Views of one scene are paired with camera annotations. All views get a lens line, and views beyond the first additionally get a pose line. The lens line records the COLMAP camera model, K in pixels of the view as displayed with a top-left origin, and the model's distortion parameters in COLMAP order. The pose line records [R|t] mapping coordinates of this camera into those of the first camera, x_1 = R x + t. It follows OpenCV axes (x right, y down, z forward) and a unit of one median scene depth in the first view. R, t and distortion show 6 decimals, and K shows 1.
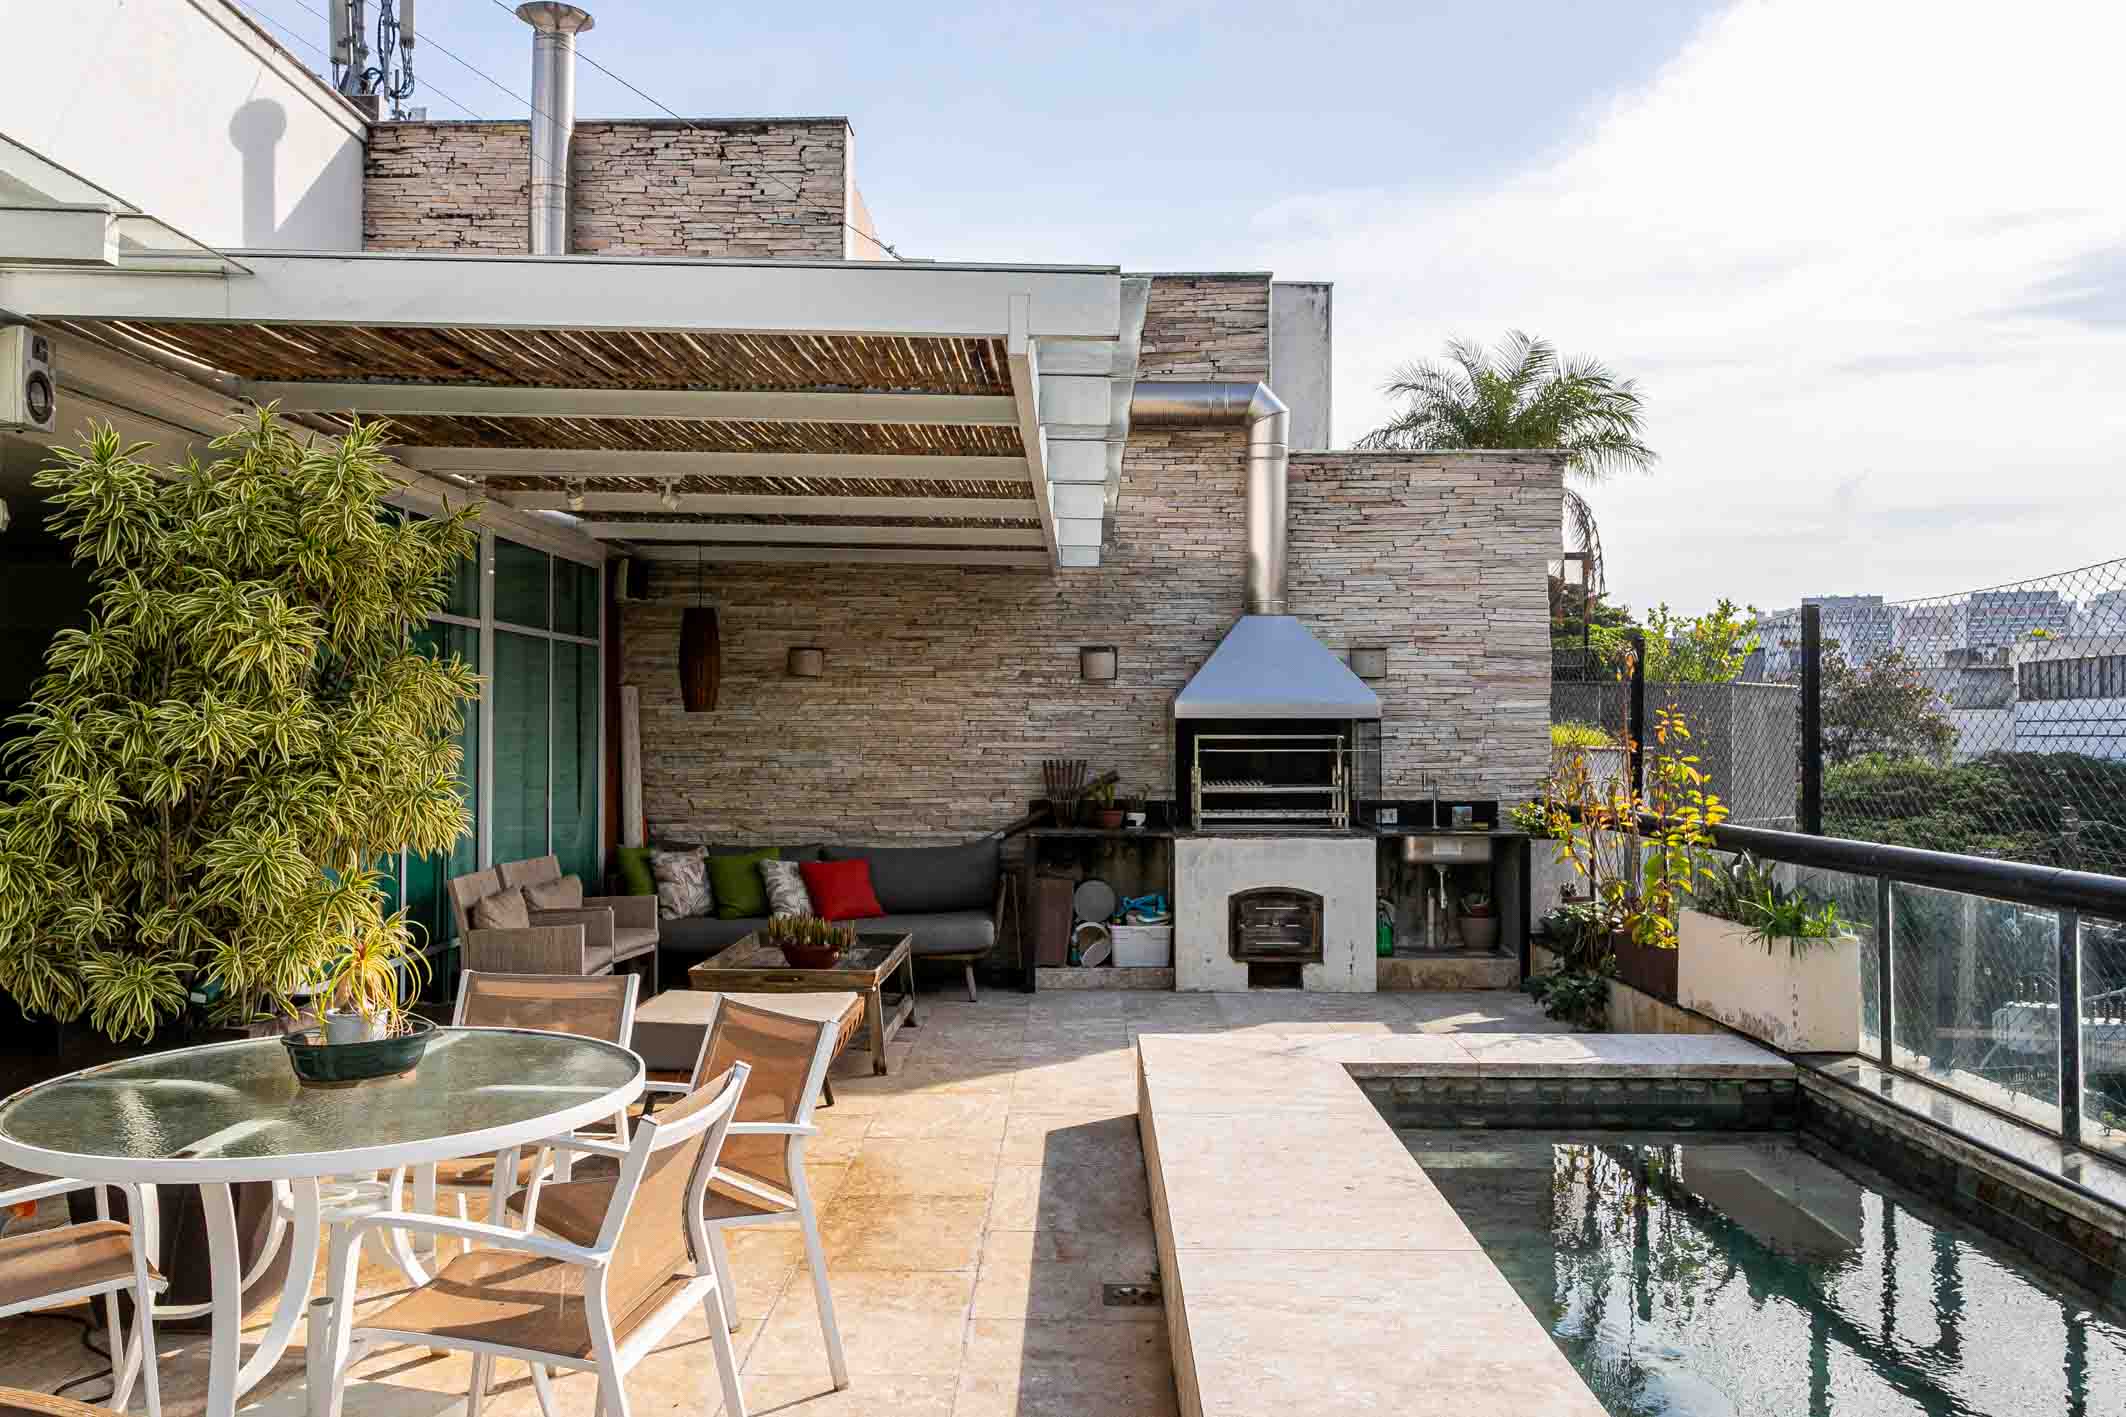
lens RADIAL K [[1594.3, 0, 1070.1], [0, 1594.3, 687.6], [0, 0, 1]] dist [0.003432, 0.004352]
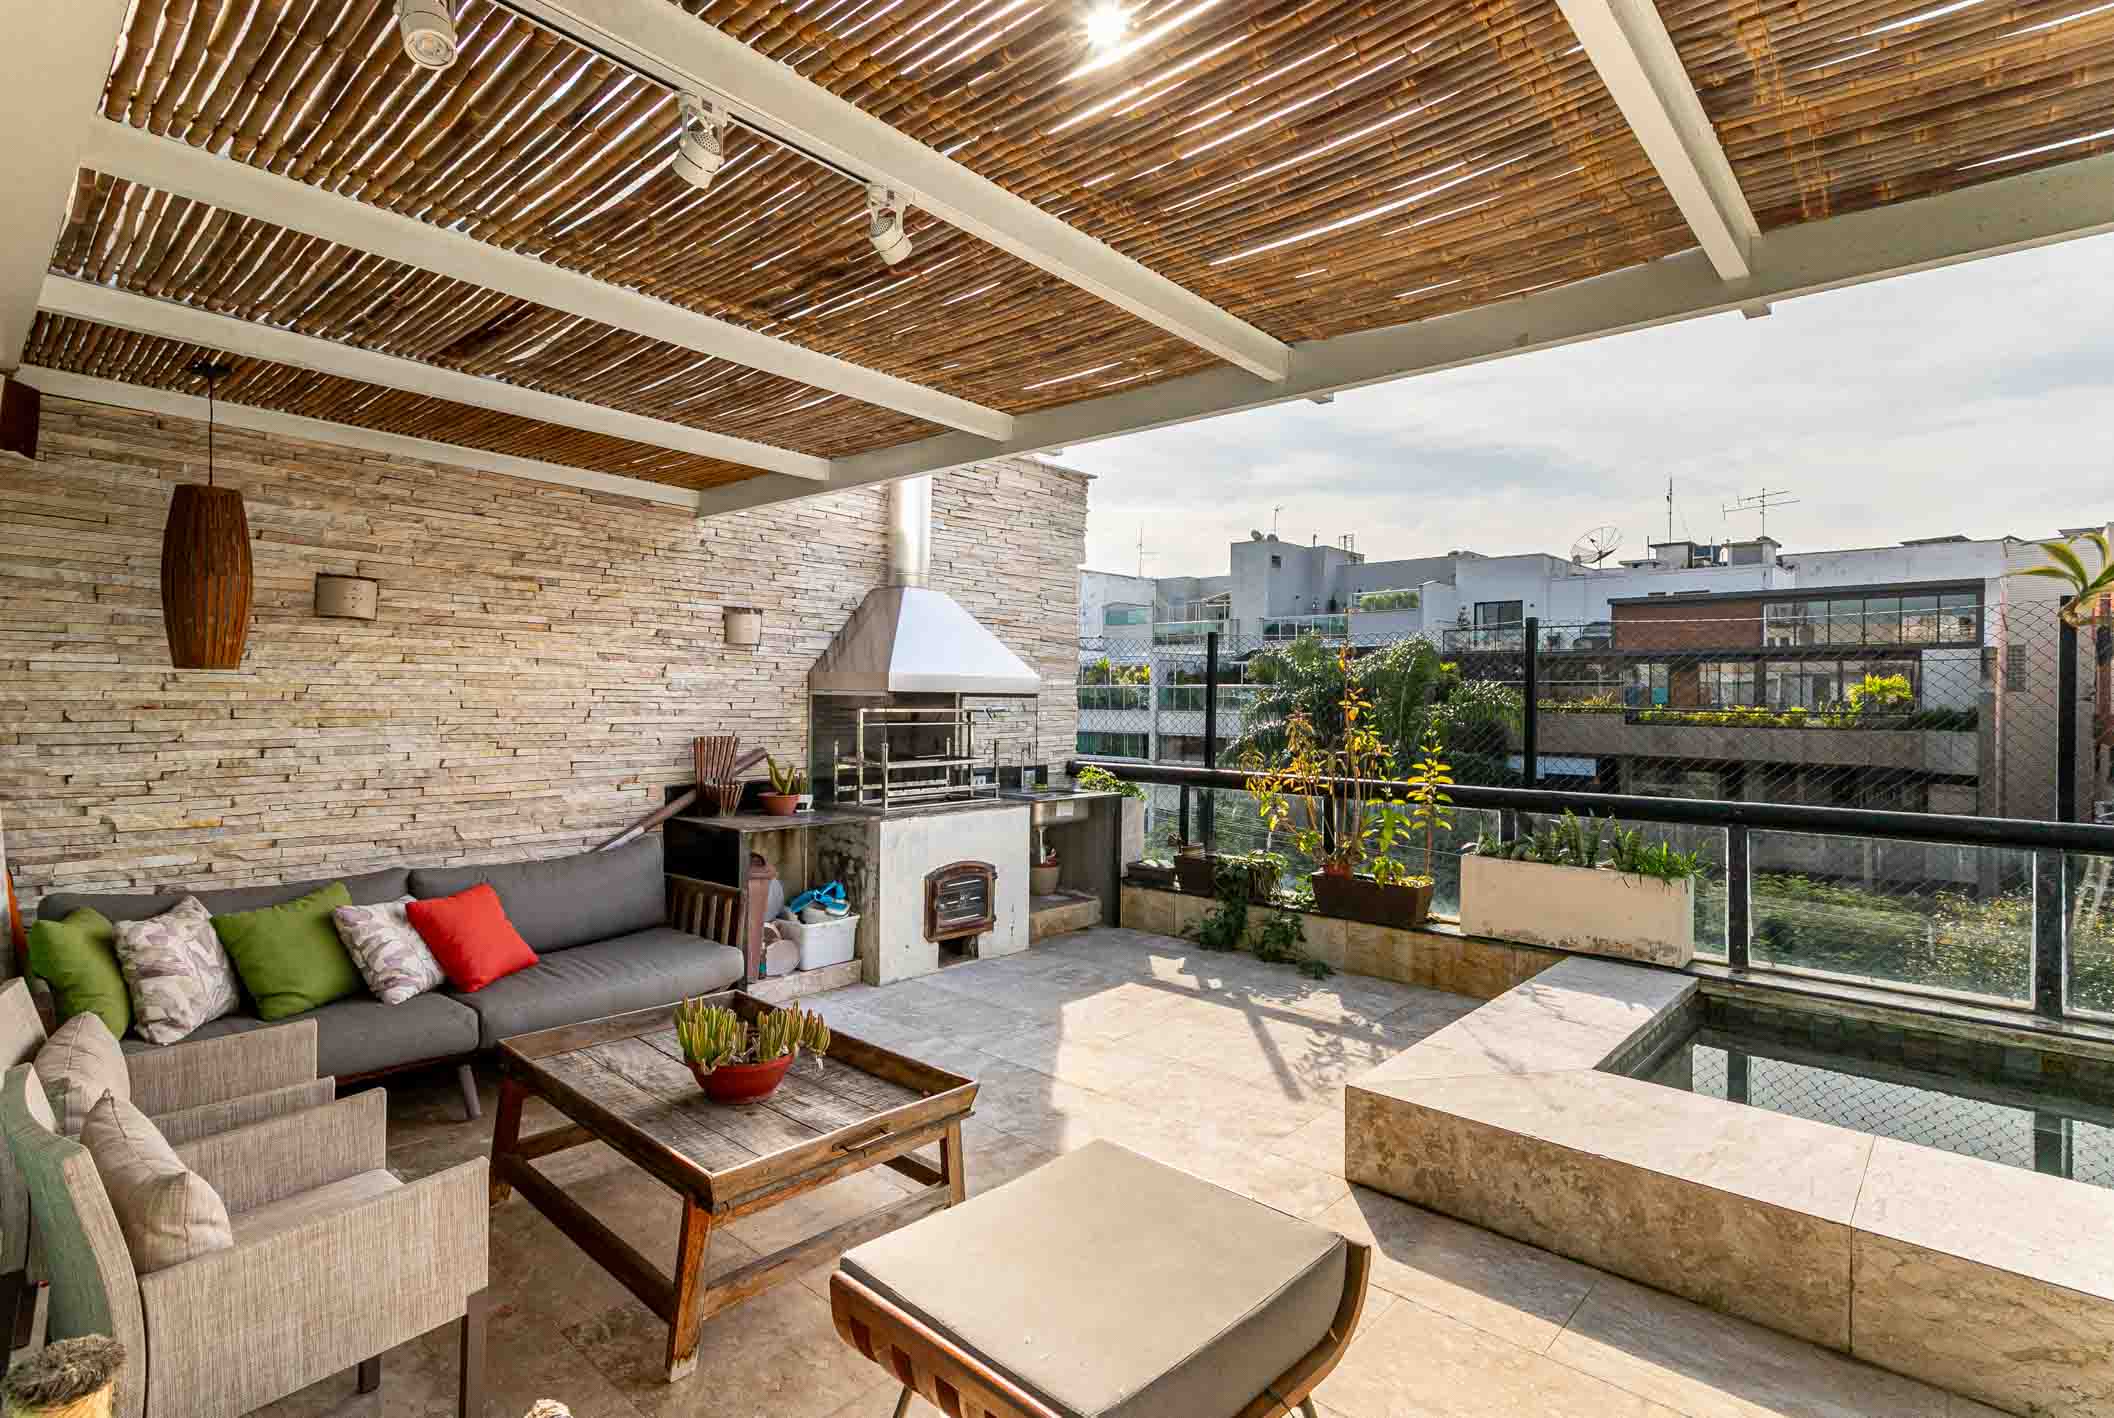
lens RADIAL K [[1023.5, 0, 1059.8], [0, 1023.5, 692.1], [0, 0, 1]] dist [0.000348, 0.000133]
pose [[0.663280, 0.012888, 0.748260, -0.290024], [-0.032084, 0.999422, 0.011226, 0.009190], [-0.747683, -0.031453, 0.663310, 0.495848]]
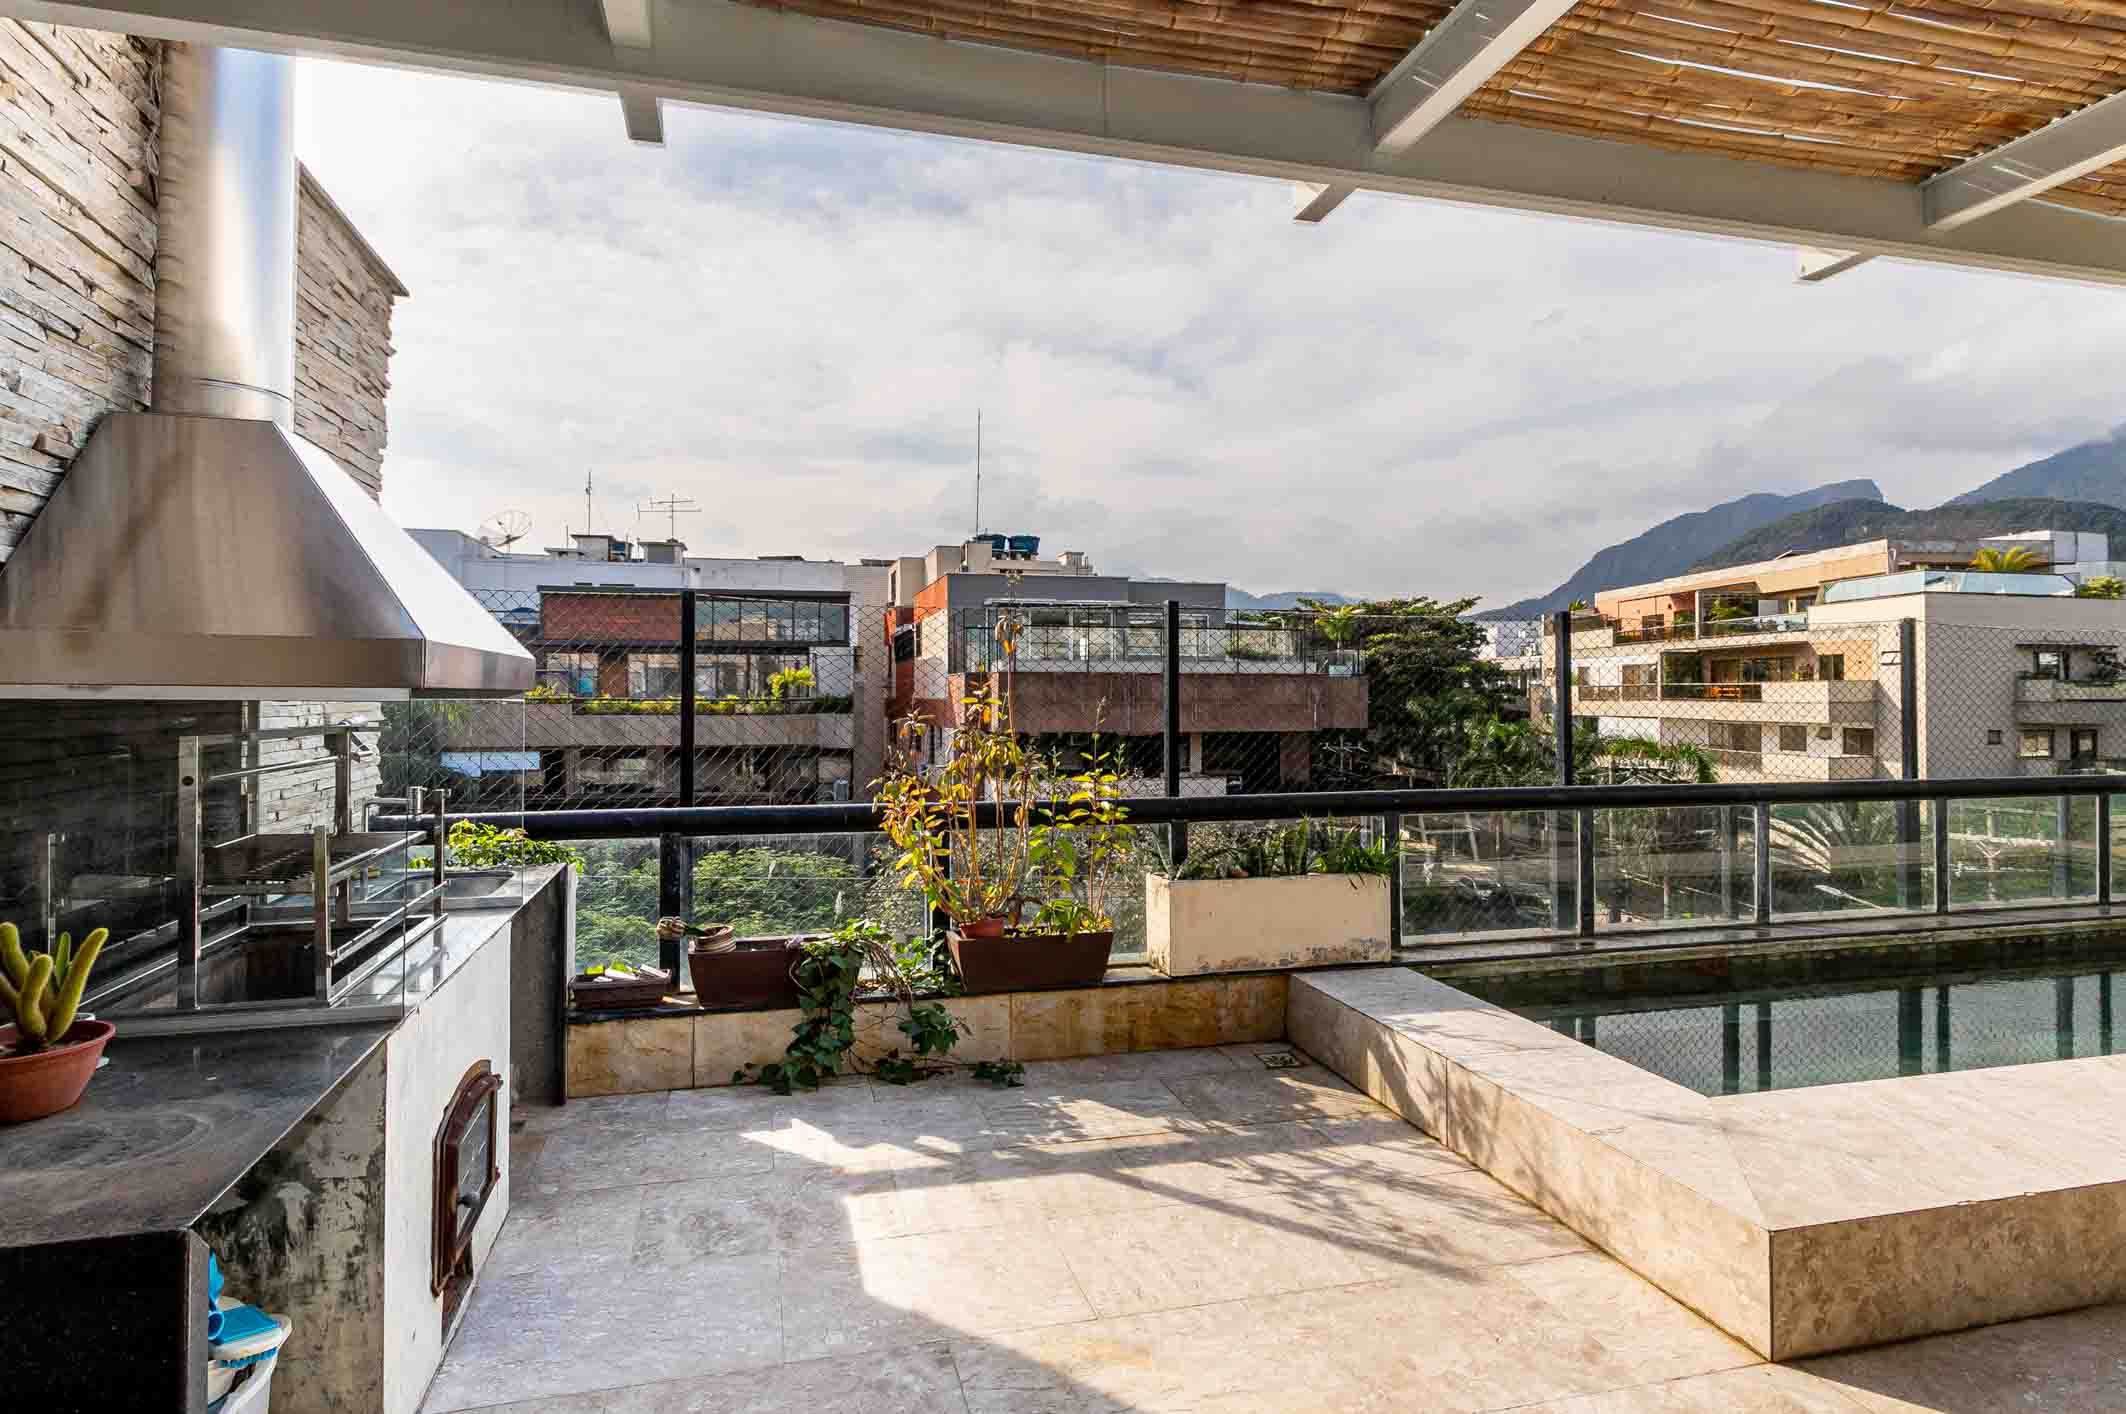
lens RADIAL K [[1056.4, 0, 1068.3], [0, 1056.4, 681.2], [0, 0, 1]] dist [0.000322, 0.000208]
pose [[-0.257652, 0.013114, 0.966149, -0.182794], [-0.026952, 0.999421, -0.020753, 0.017234], [-0.965862, -0.031387, -0.257149, 0.852555]]
